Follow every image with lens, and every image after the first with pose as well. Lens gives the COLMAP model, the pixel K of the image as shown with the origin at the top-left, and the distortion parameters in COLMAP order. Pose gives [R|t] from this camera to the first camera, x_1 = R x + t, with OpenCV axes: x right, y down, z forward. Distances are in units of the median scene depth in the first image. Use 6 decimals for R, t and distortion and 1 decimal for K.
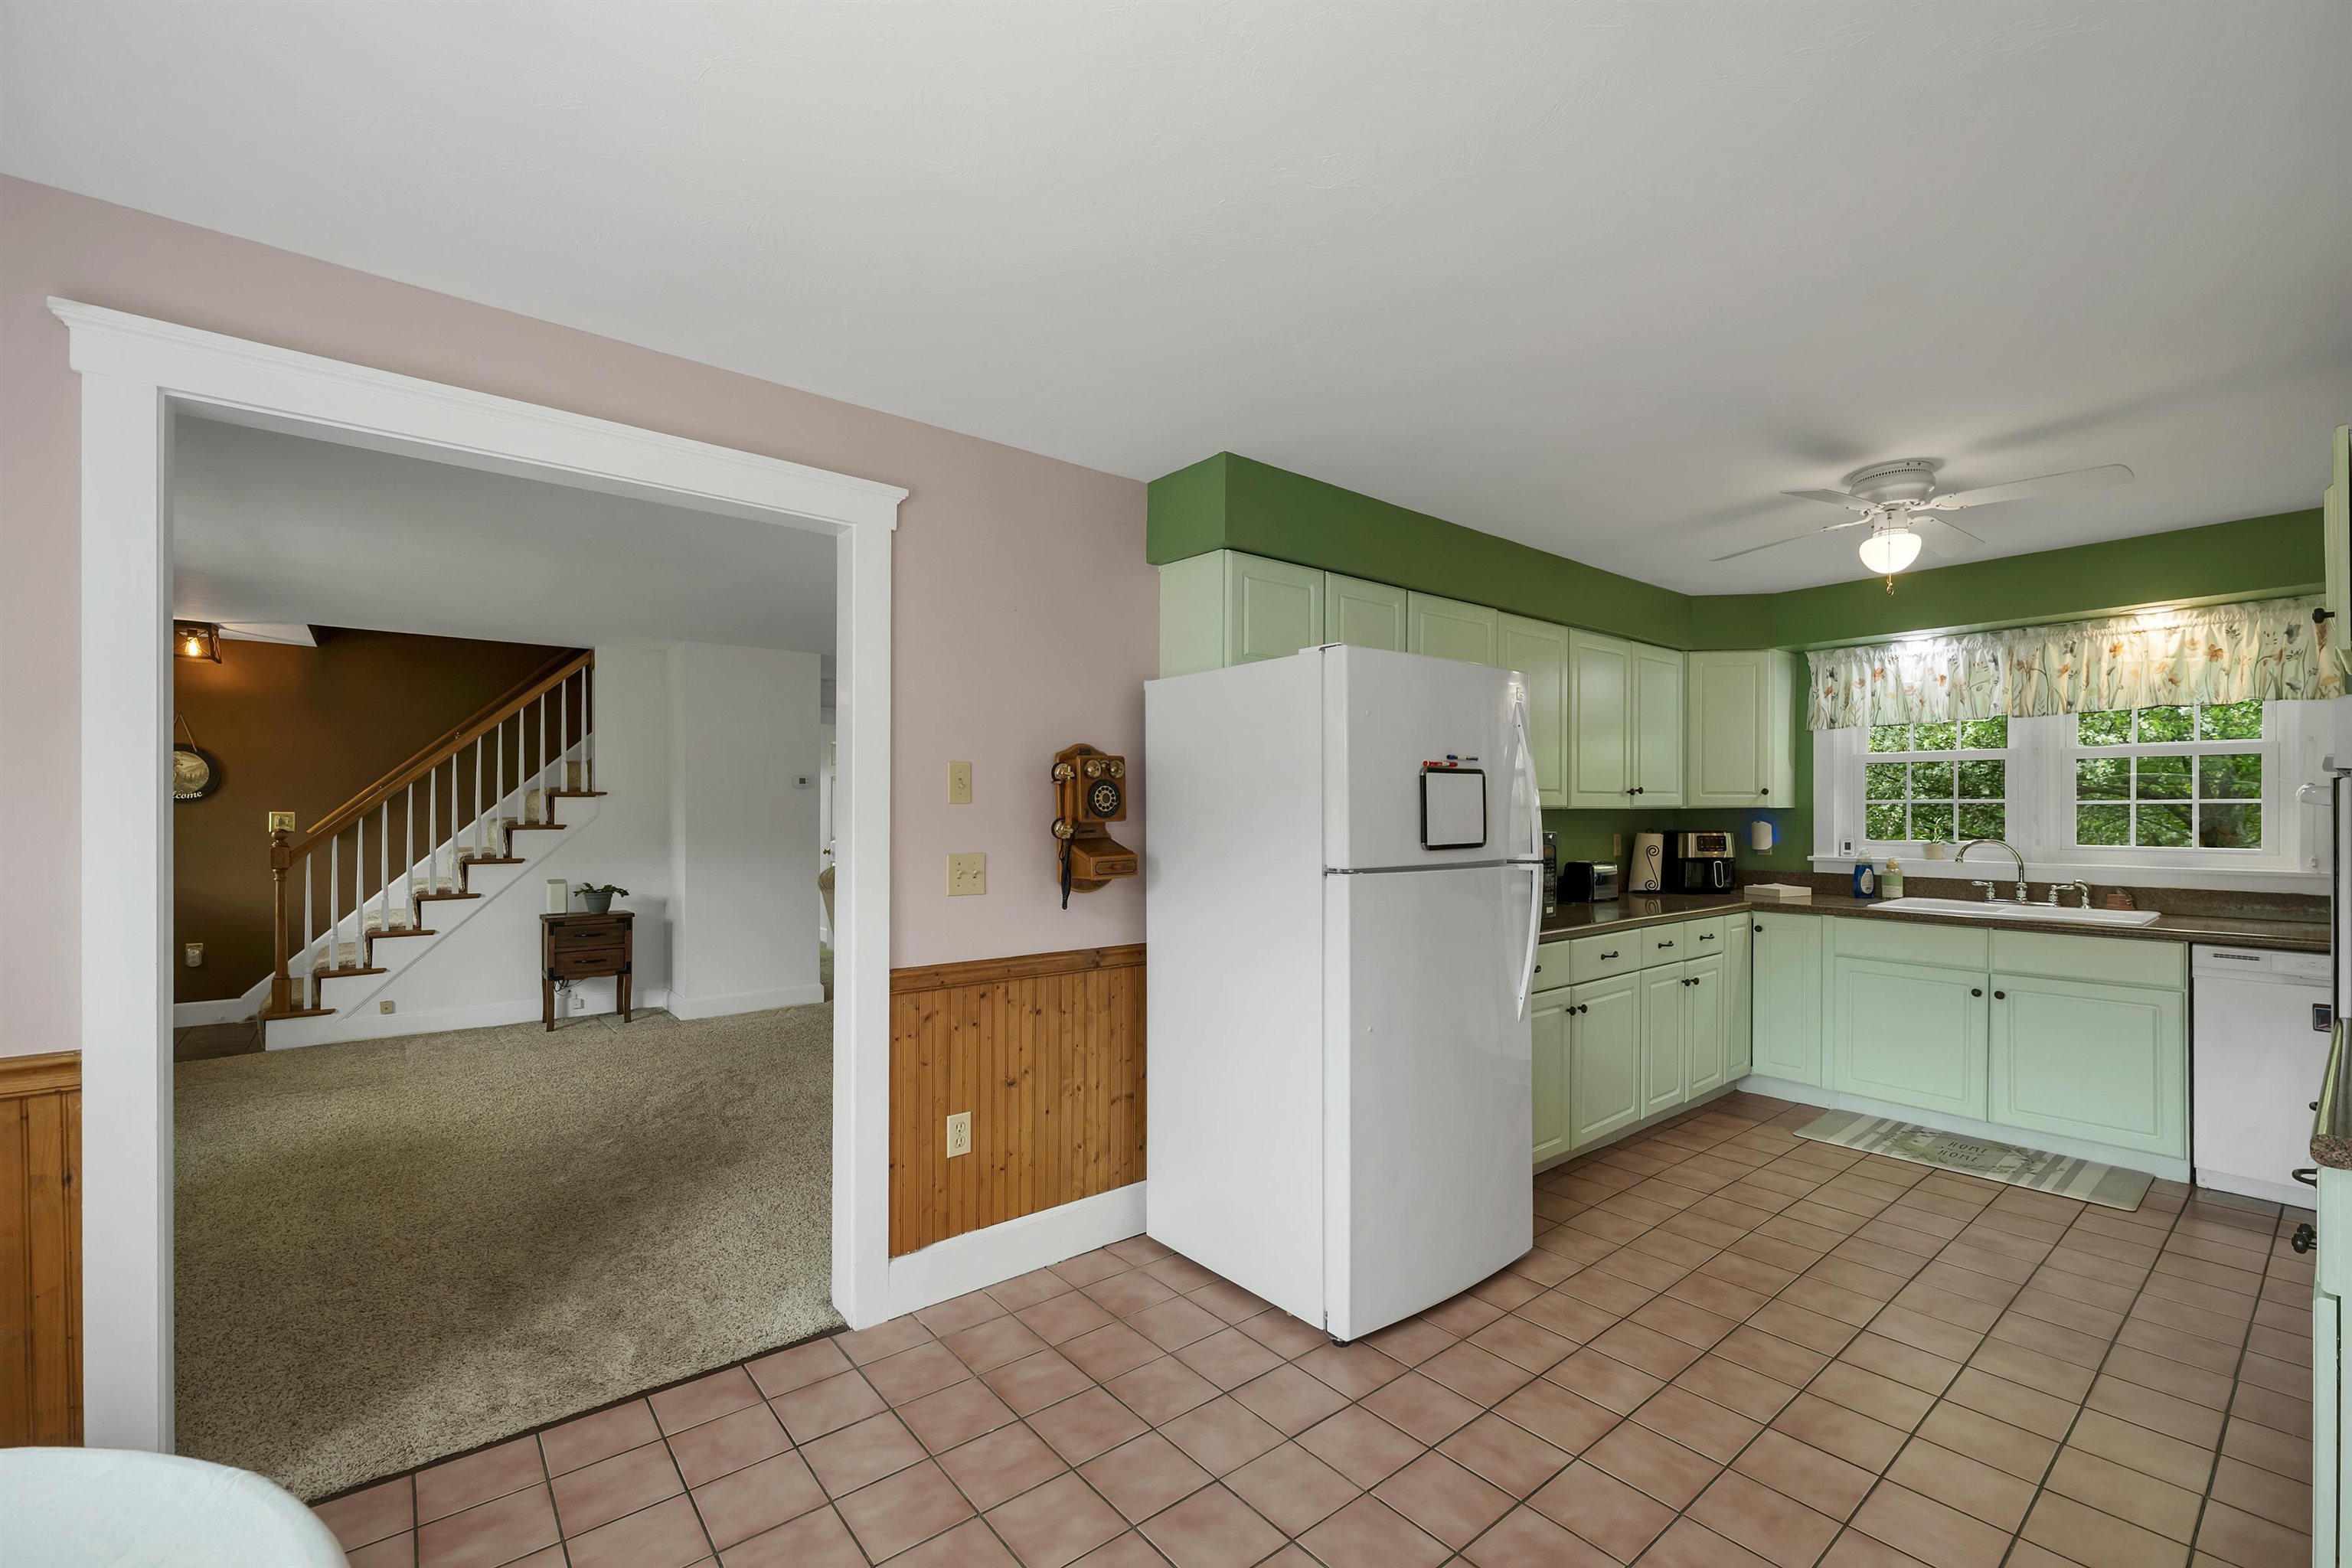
lens RADIAL K [[971.3, 0, 1176.3], [0, 971.3, 811.2], [0, 0, 1]] dist [0.001554, 0.000475]
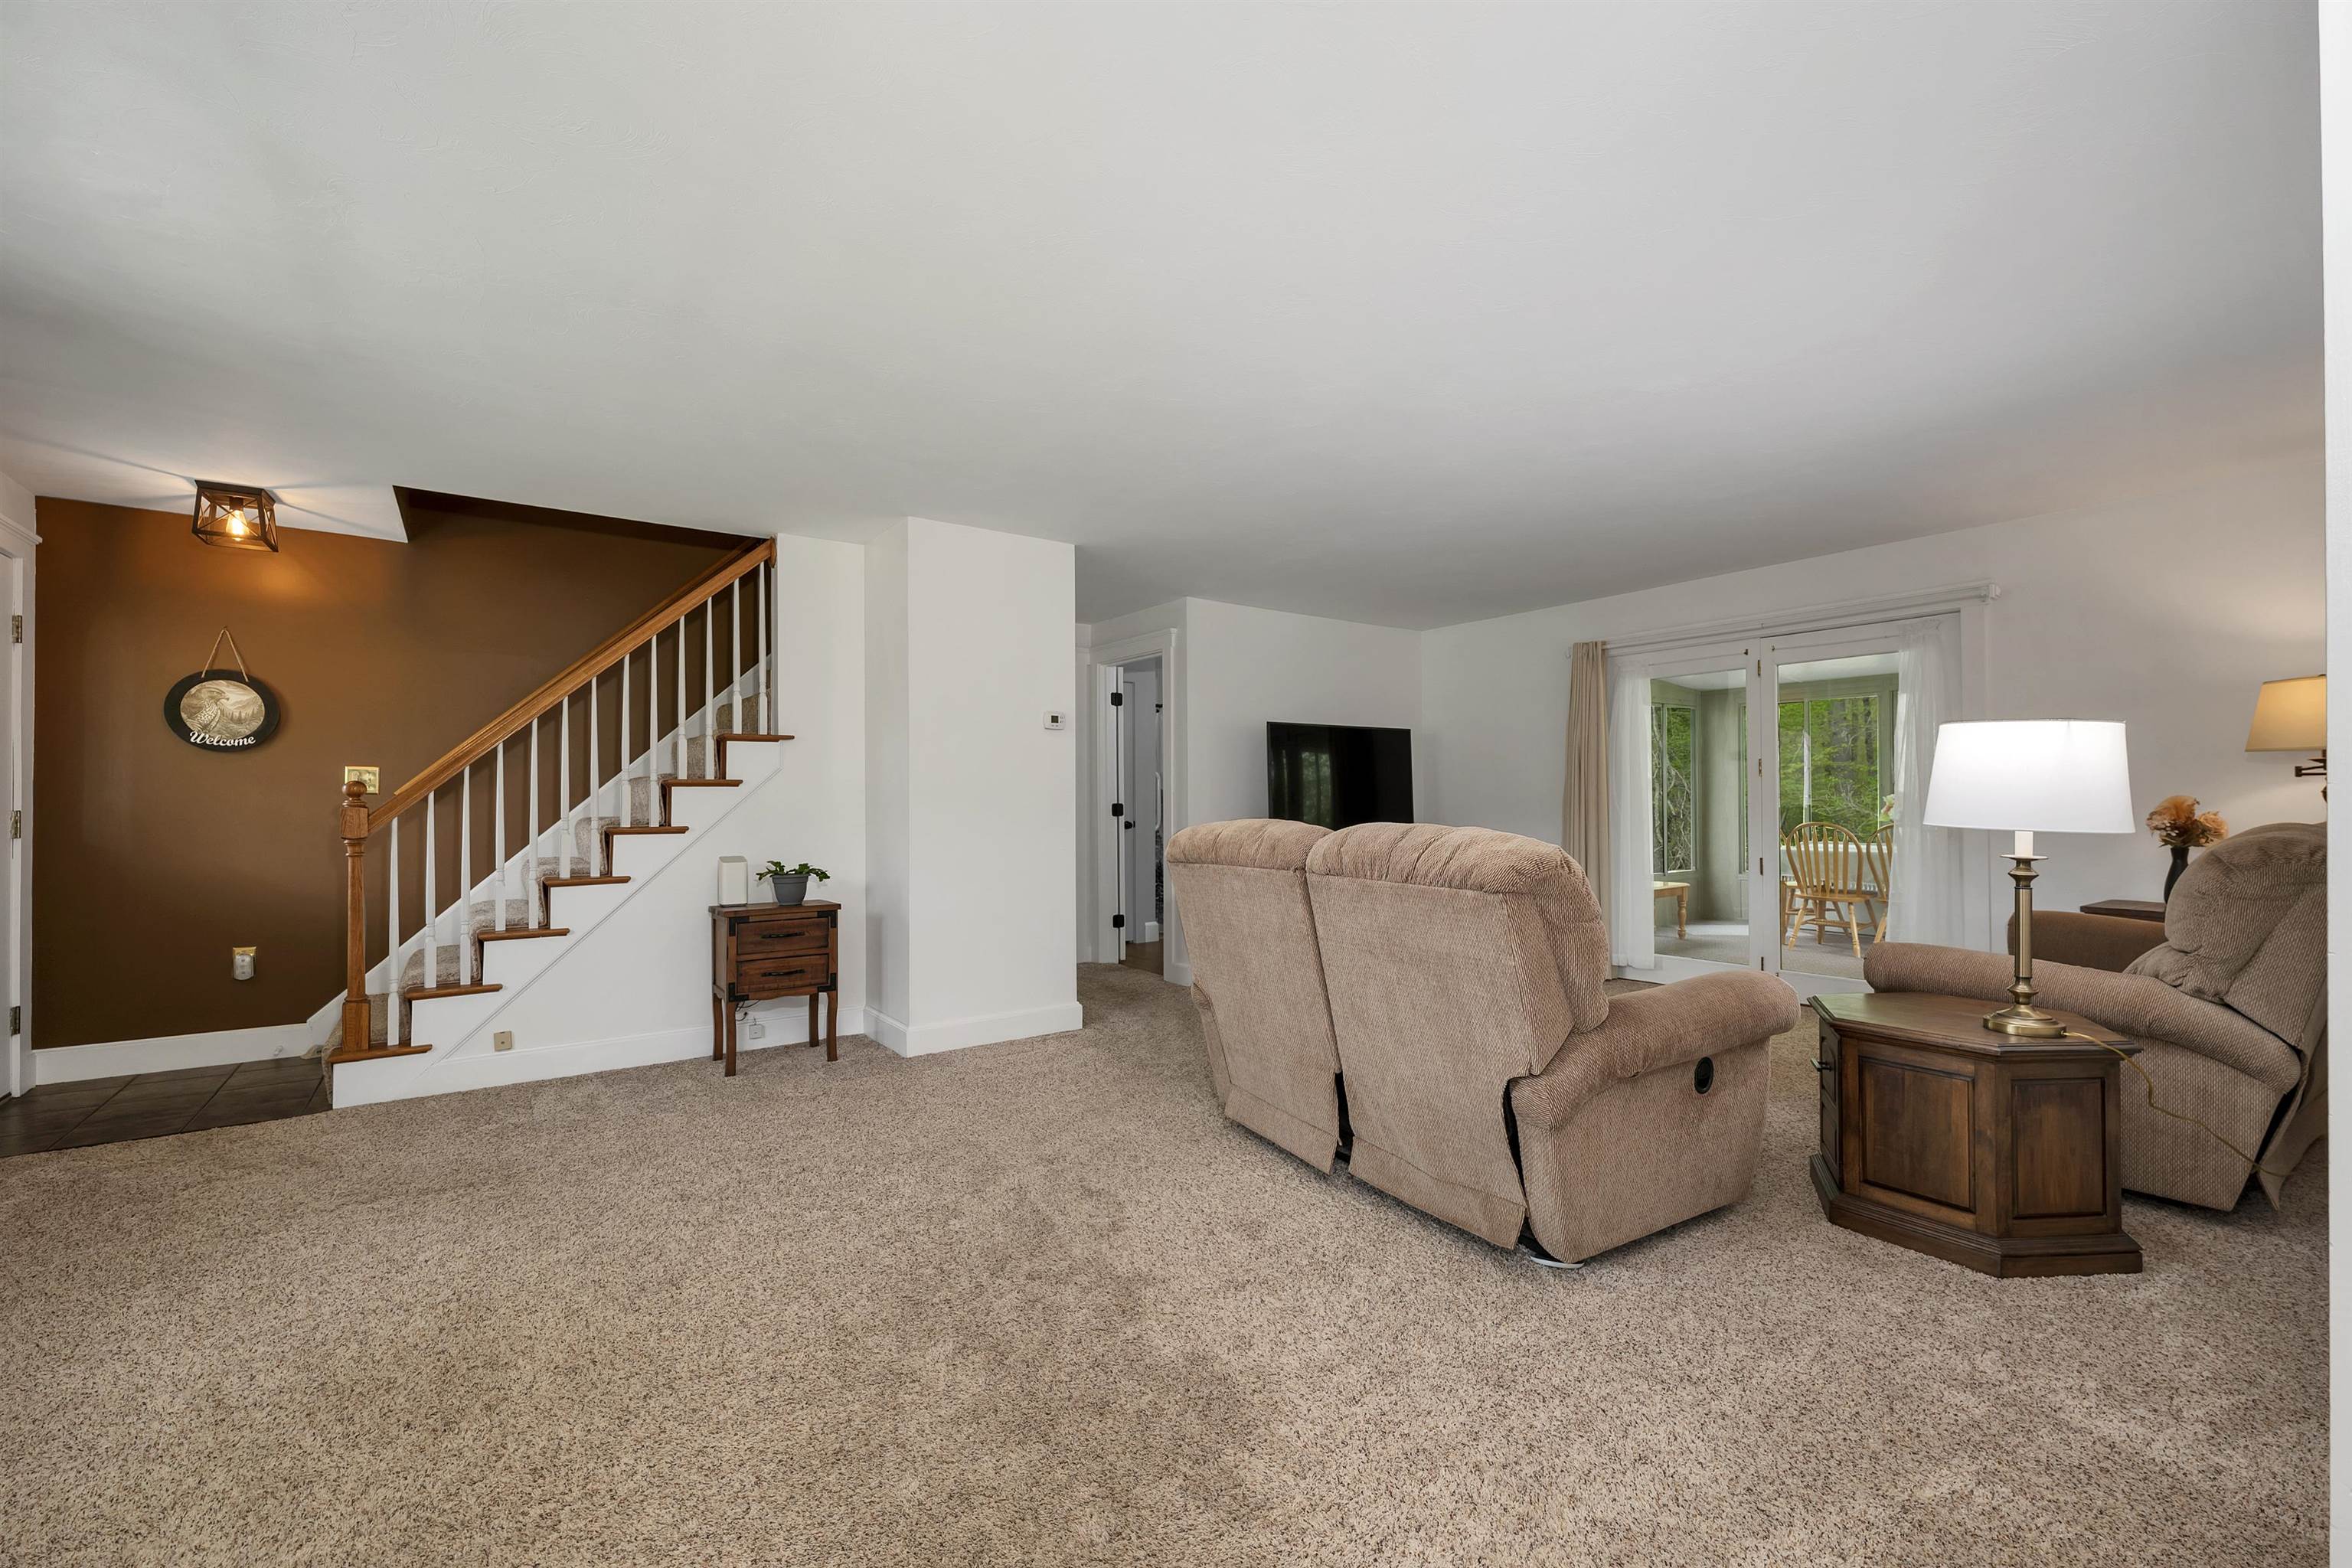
lens RADIAL K [[962.2, 0, 1178.8], [0, 962.2, 795.7], [0, 0, 1]] dist [0.002110, 0.000364]
pose [[0.998624, -0.007626, -0.051881, -0.399938], [0.007133, 0.999928, -0.009667, 0.050776], [0.051951, 0.009284, 0.998606, 0.459917]]
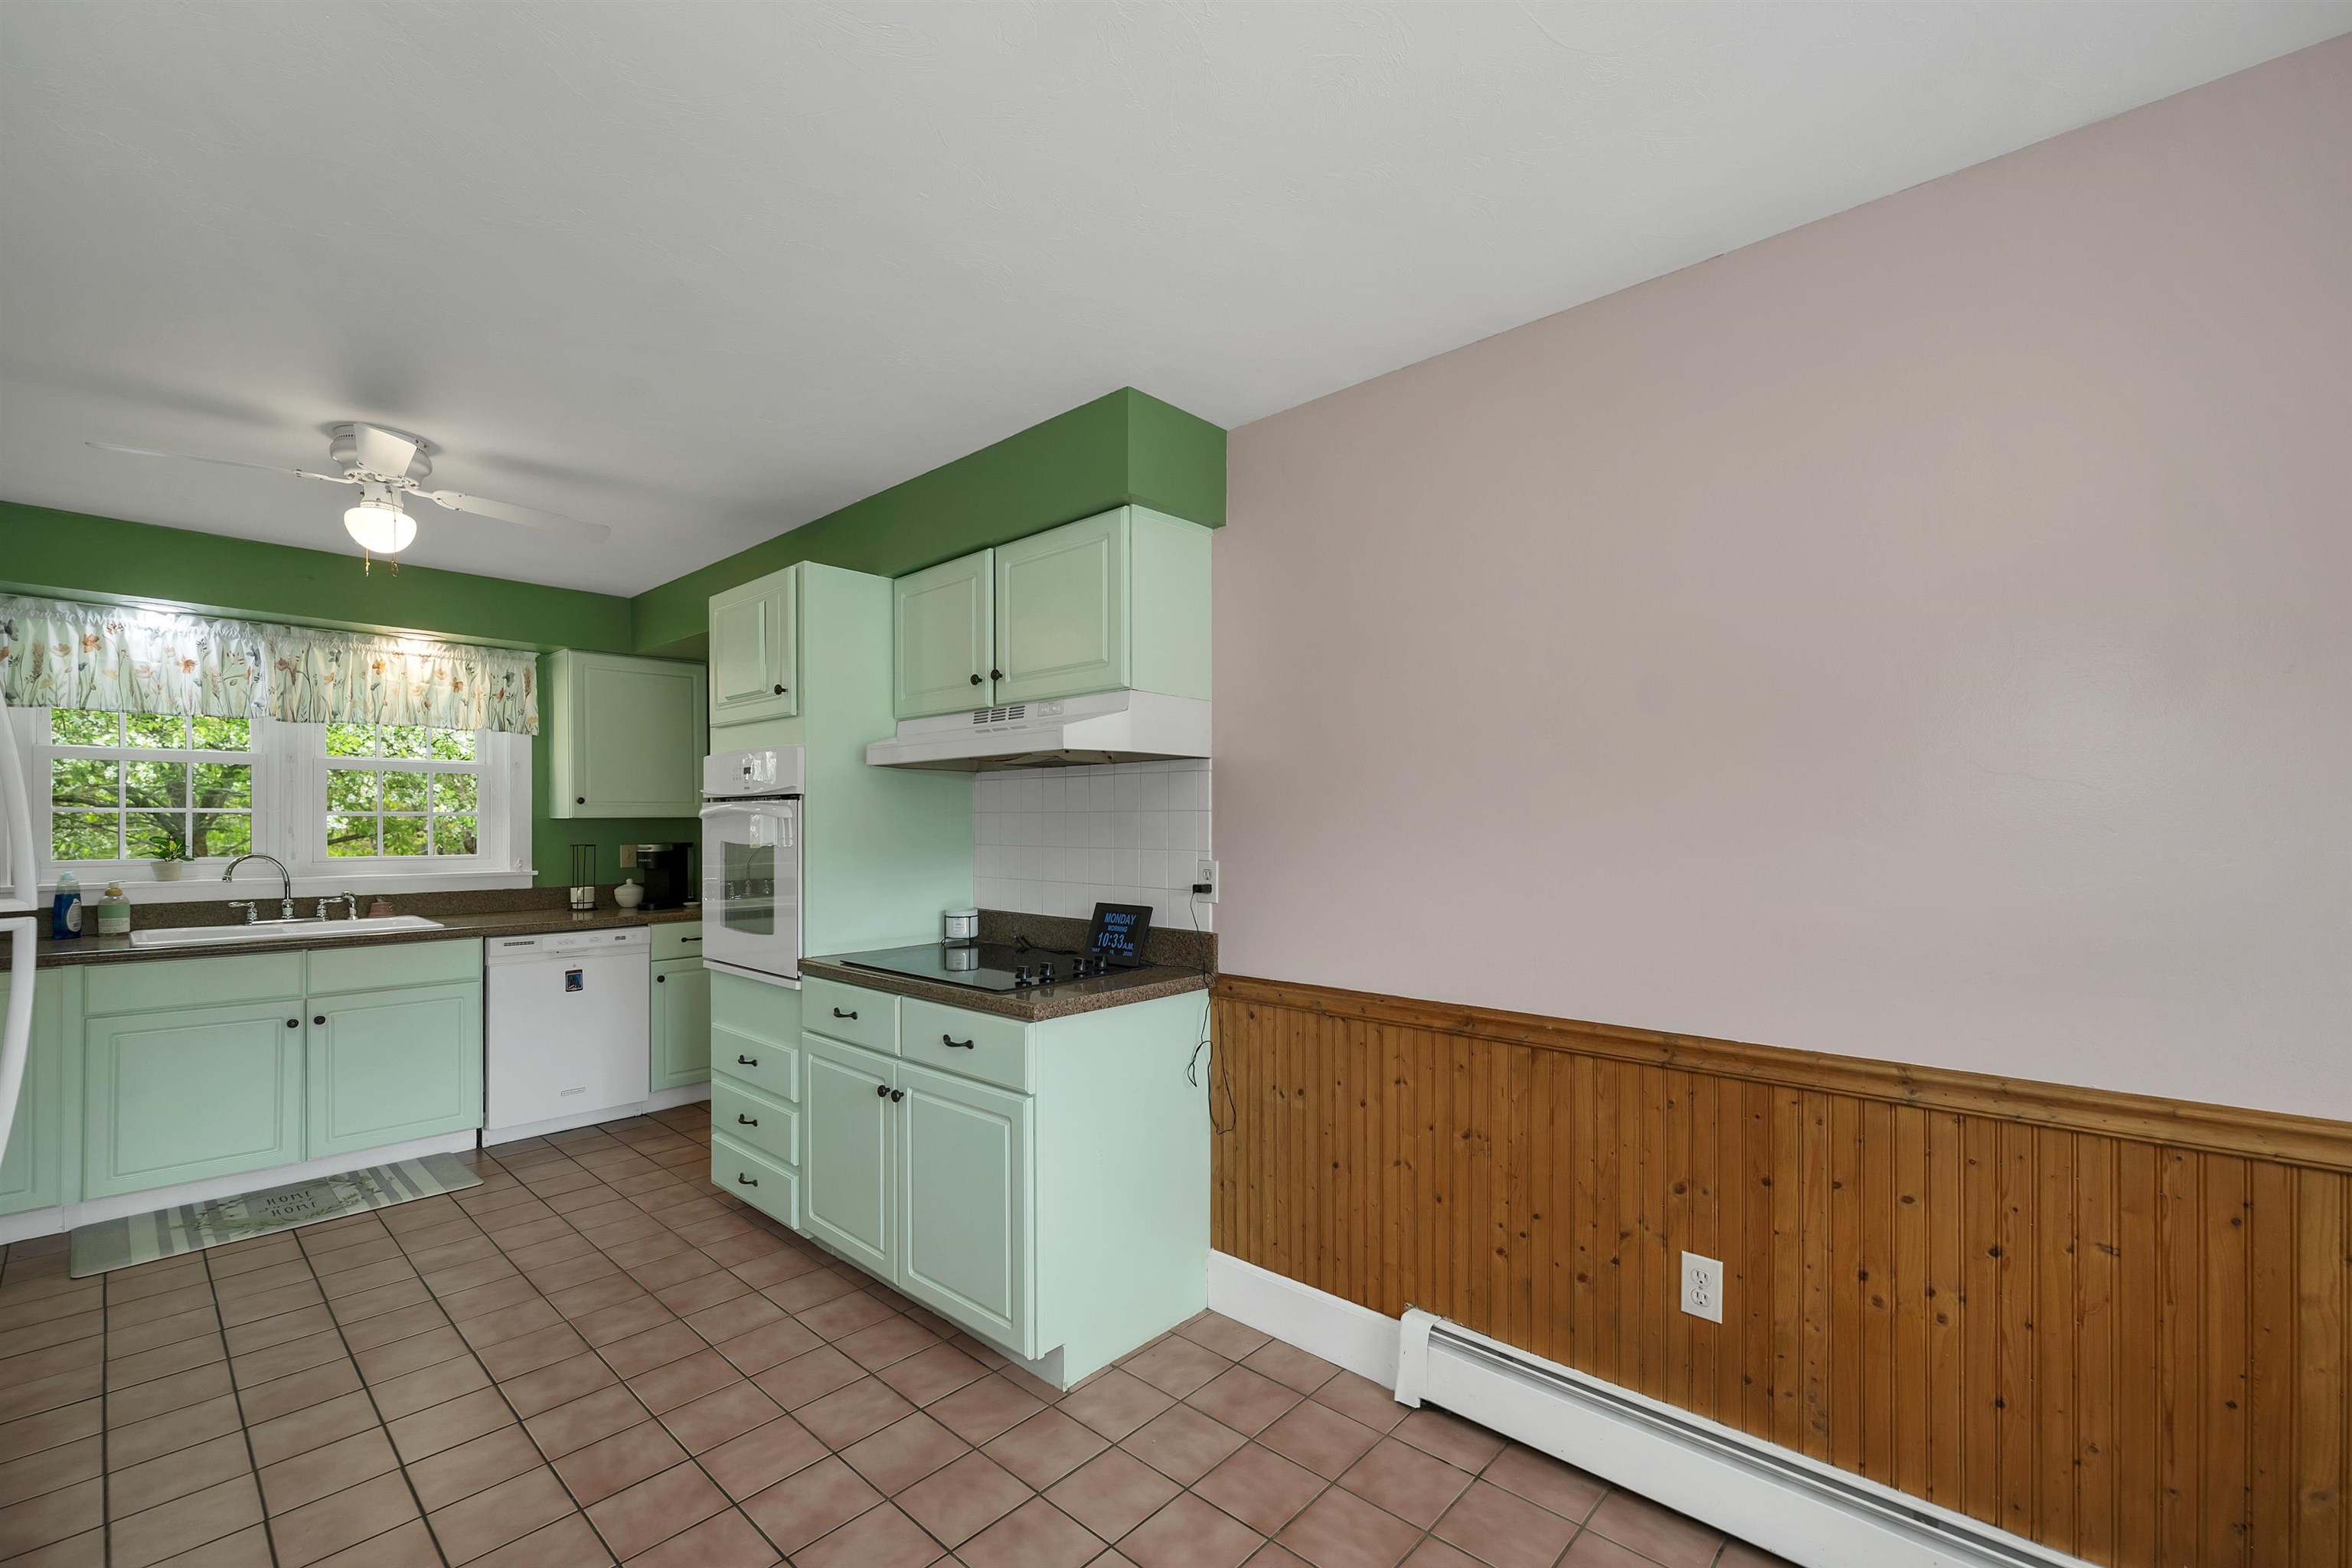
lens RADIAL K [[984.3, 0, 1171.9], [0, 984.3, 824.1], [0, 0, 1]] dist [0.000726, 0.000905]
pose [[-0.147720, -0.000813, 0.989029, -0.184447], [-0.000604, 1.000000, 0.000731, 0.000455], [-0.989029, -0.000489, -0.147720, 0.298470]]
